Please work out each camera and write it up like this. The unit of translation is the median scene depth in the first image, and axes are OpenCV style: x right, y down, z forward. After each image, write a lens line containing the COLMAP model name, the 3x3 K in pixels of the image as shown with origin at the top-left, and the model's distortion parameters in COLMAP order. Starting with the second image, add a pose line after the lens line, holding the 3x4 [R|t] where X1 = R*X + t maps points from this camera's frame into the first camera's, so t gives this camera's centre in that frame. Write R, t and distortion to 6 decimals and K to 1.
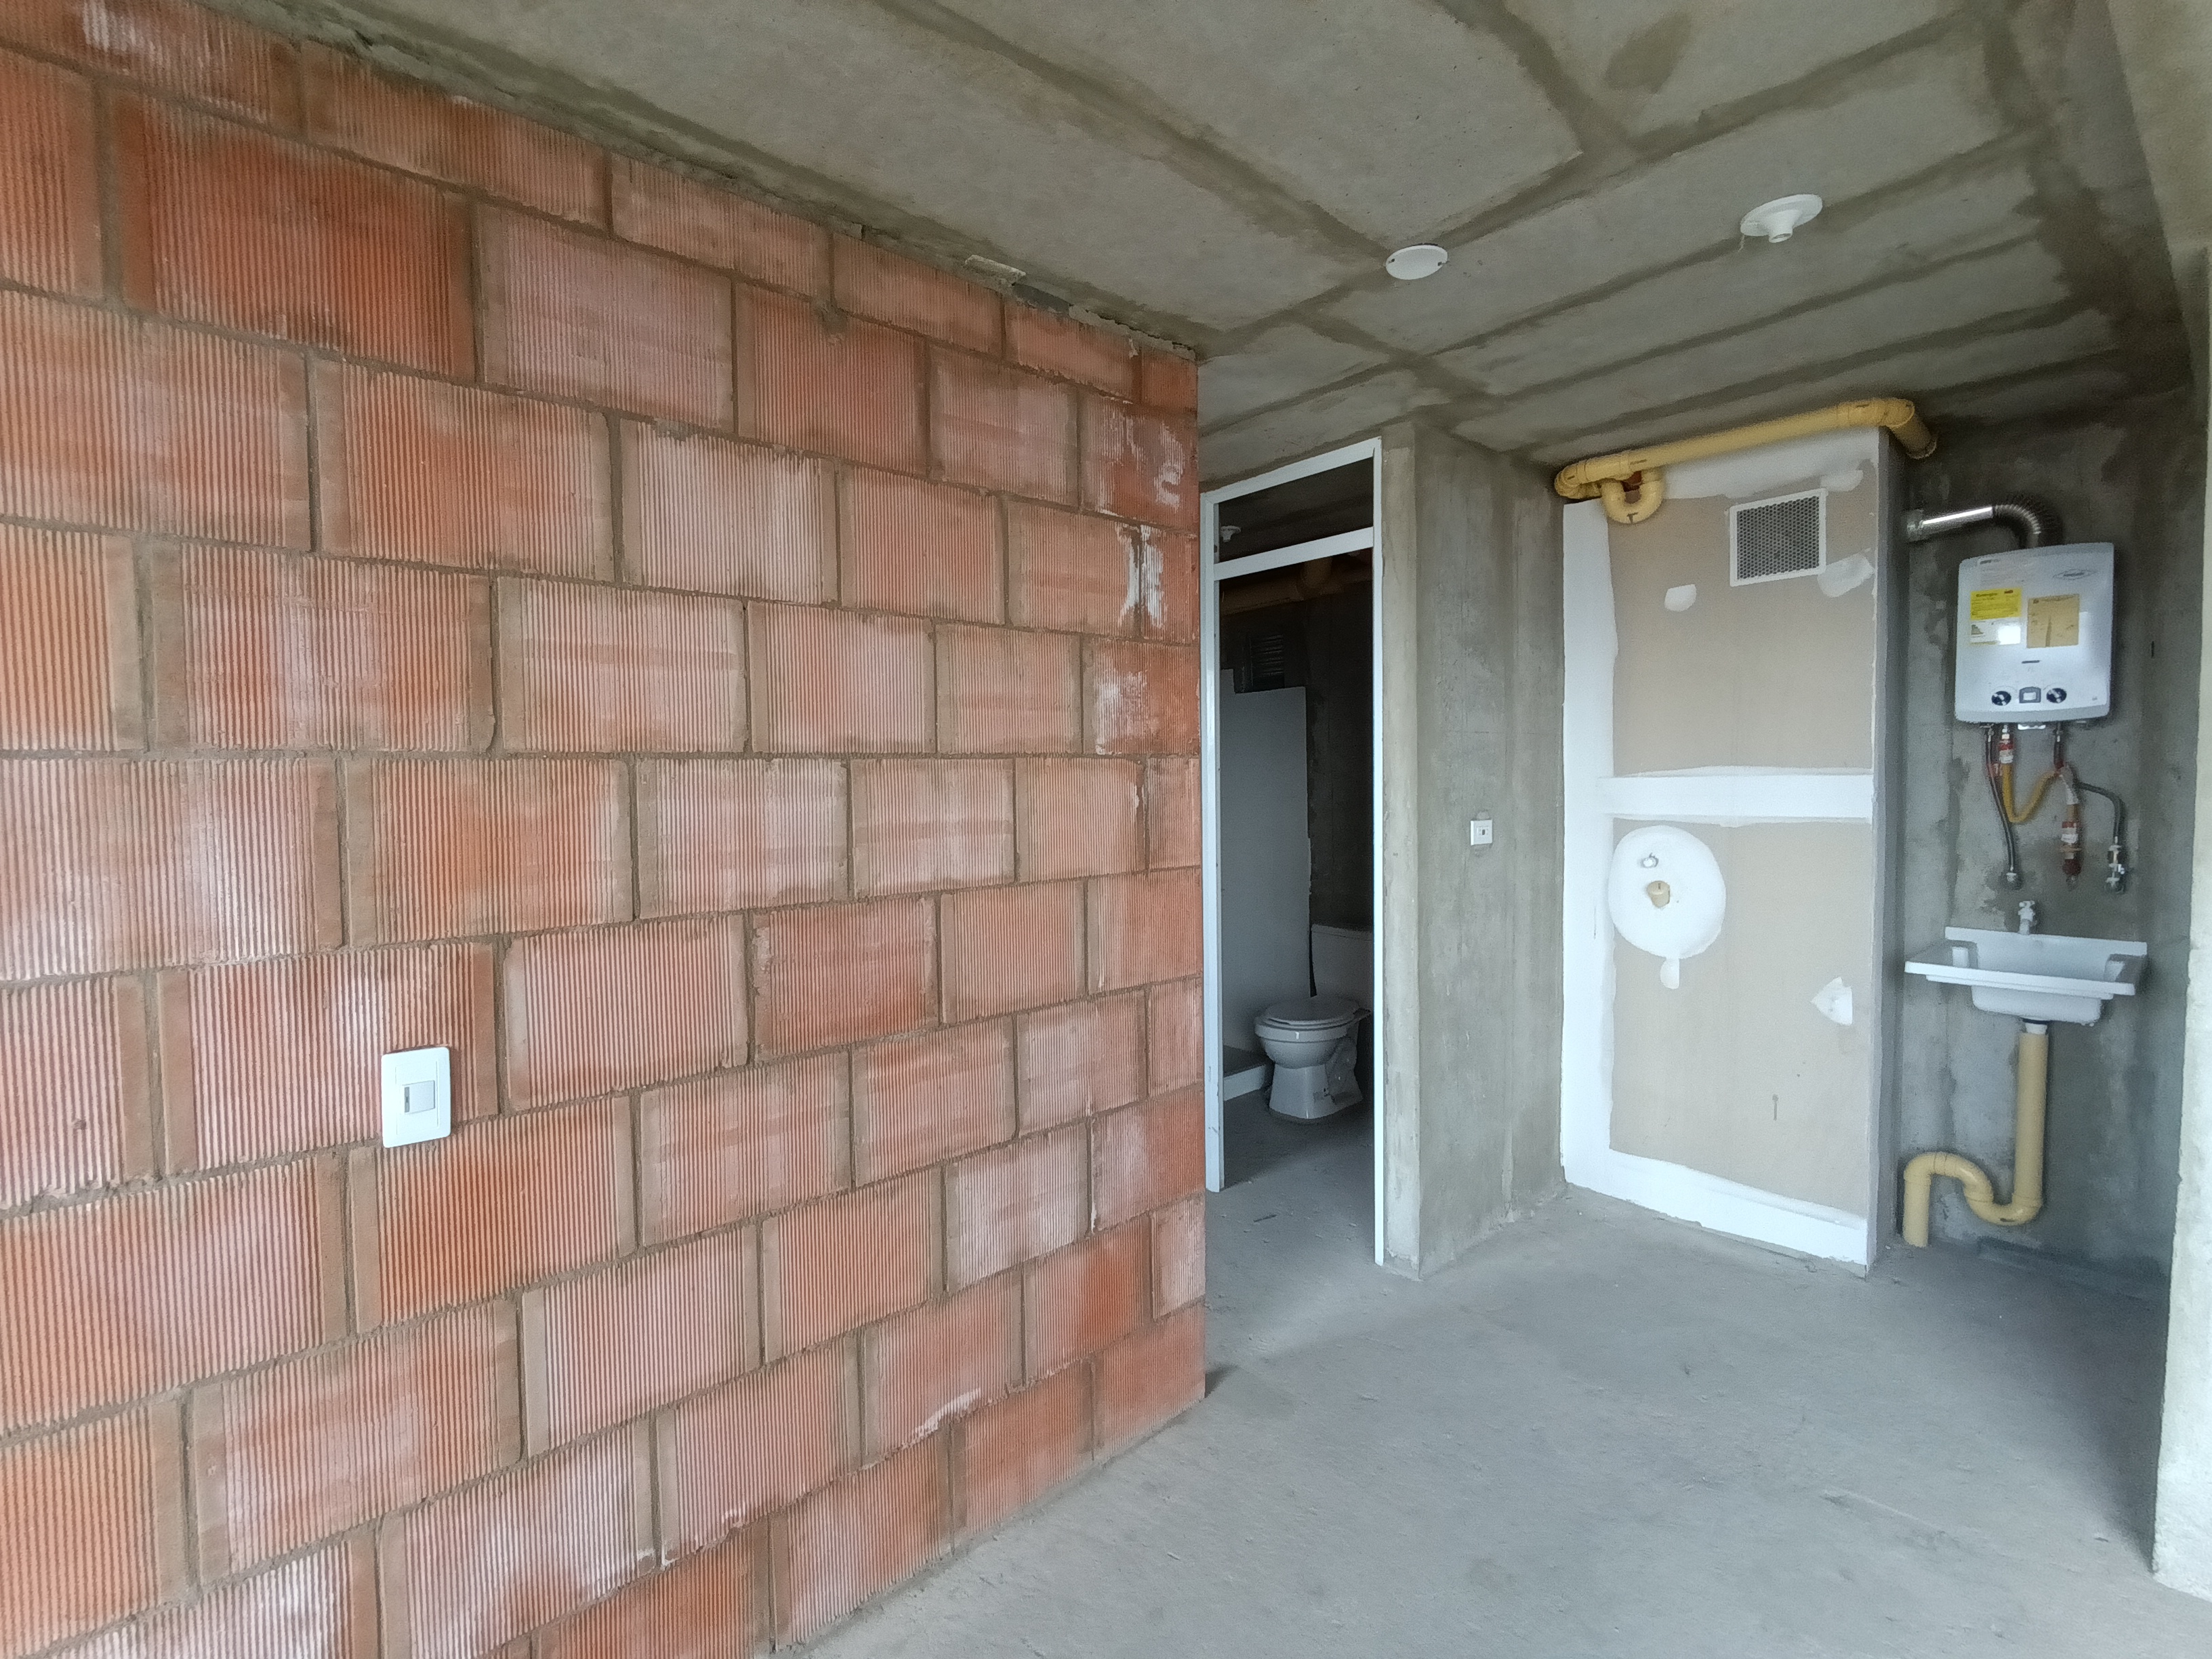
lens RADIAL K [[1010.1, 0, 1102.4], [0, 1010.1, 819.4], [0, 0, 1]] dist [-0.004368, -0.000751]
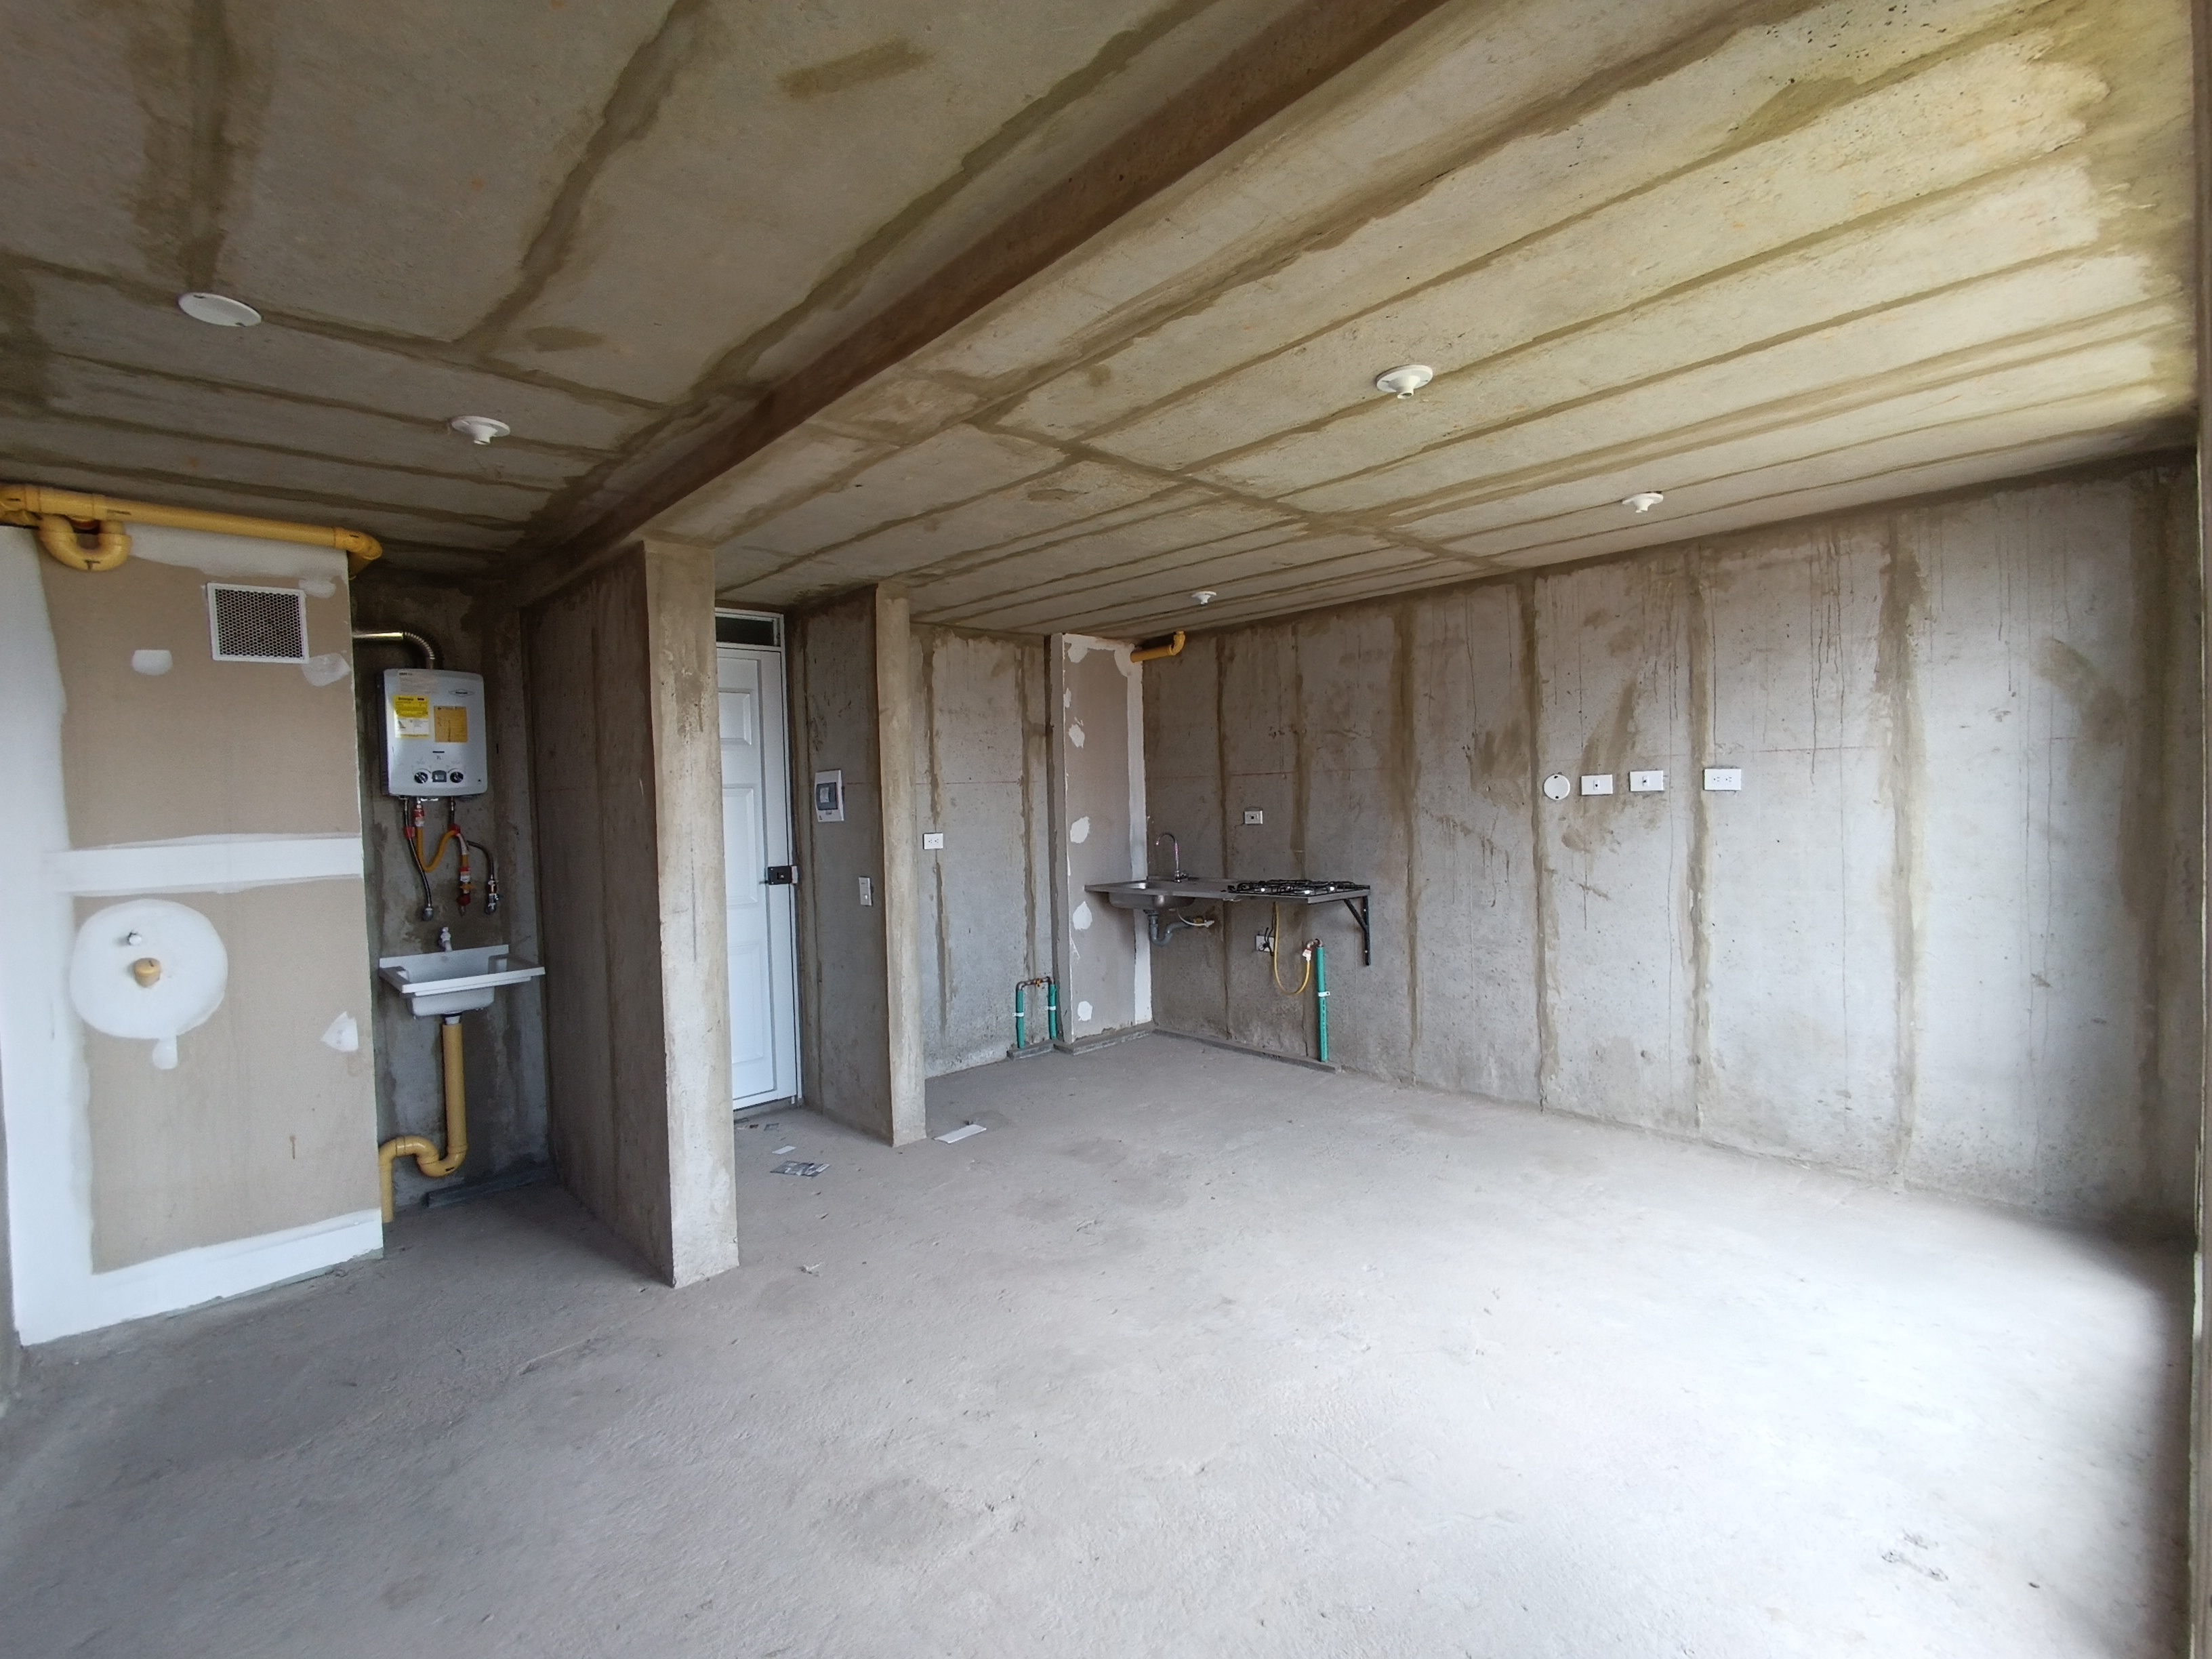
lens RADIAL K [[994.3, 0, 1067.3], [0, 994.3, 824.0], [0, 0, 1]] dist [-0.006234, 0.001837]
pose [[-0.009503, -0.013949, 0.999858, -0.585242], [0.076123, 0.996991, 0.014632, -0.018990], [-0.997053, 0.076251, -0.008412, 0.223604]]
